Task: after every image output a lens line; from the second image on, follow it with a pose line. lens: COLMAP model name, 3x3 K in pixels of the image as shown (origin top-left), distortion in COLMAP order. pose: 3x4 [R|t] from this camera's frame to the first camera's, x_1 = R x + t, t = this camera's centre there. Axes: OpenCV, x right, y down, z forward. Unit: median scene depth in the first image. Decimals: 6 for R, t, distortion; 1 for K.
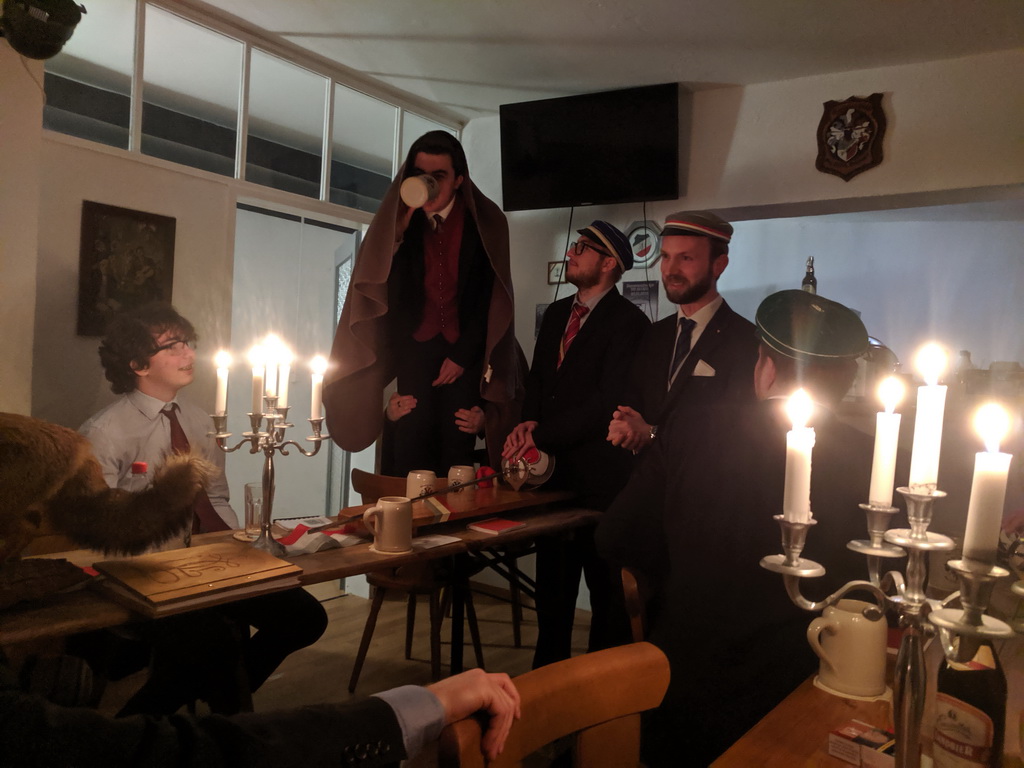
lens RADIAL K [[765.9, 0, 512.8], [0, 765.9, 382.8], [0, 0, 1]] dist [-0.002058, 0.002737]
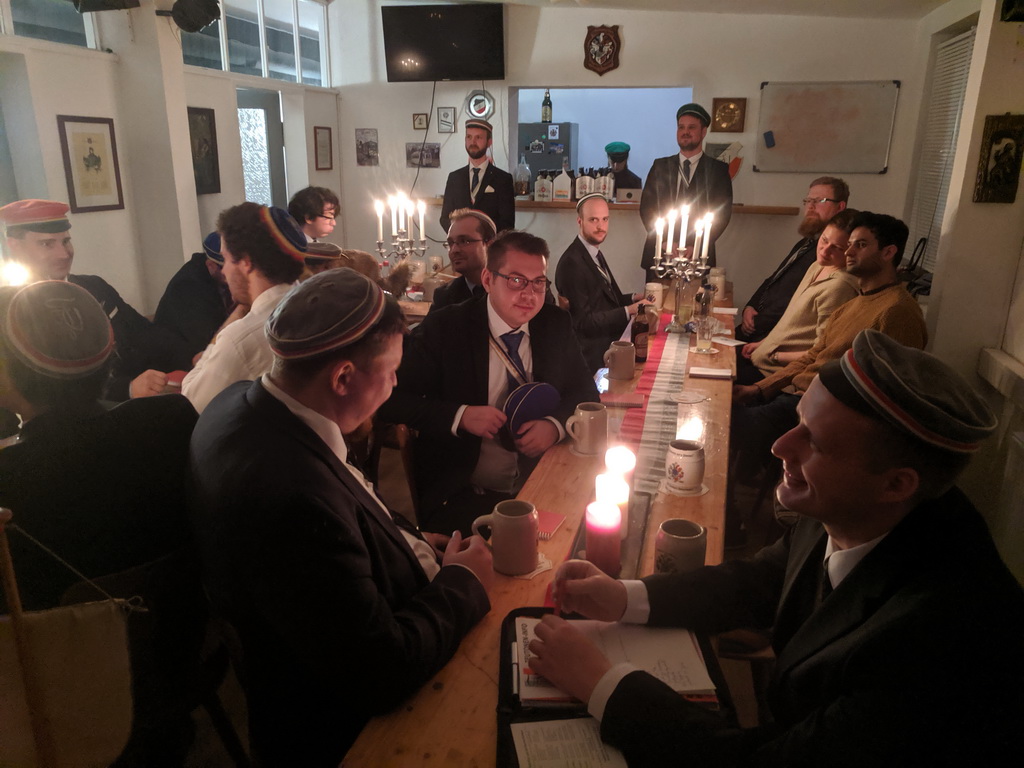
lens RADIAL K [[765.9, 0, 512.3], [0, 765.9, 386.5], [0, 0, 1]] dist [-0.002058, 0.002737]
pose [[0.913566, -0.162022, 0.373023, -0.551418], [0.044423, 0.951482, 0.304479, -0.127082], [-0.404257, -0.261591, 0.876439, -0.697004]]
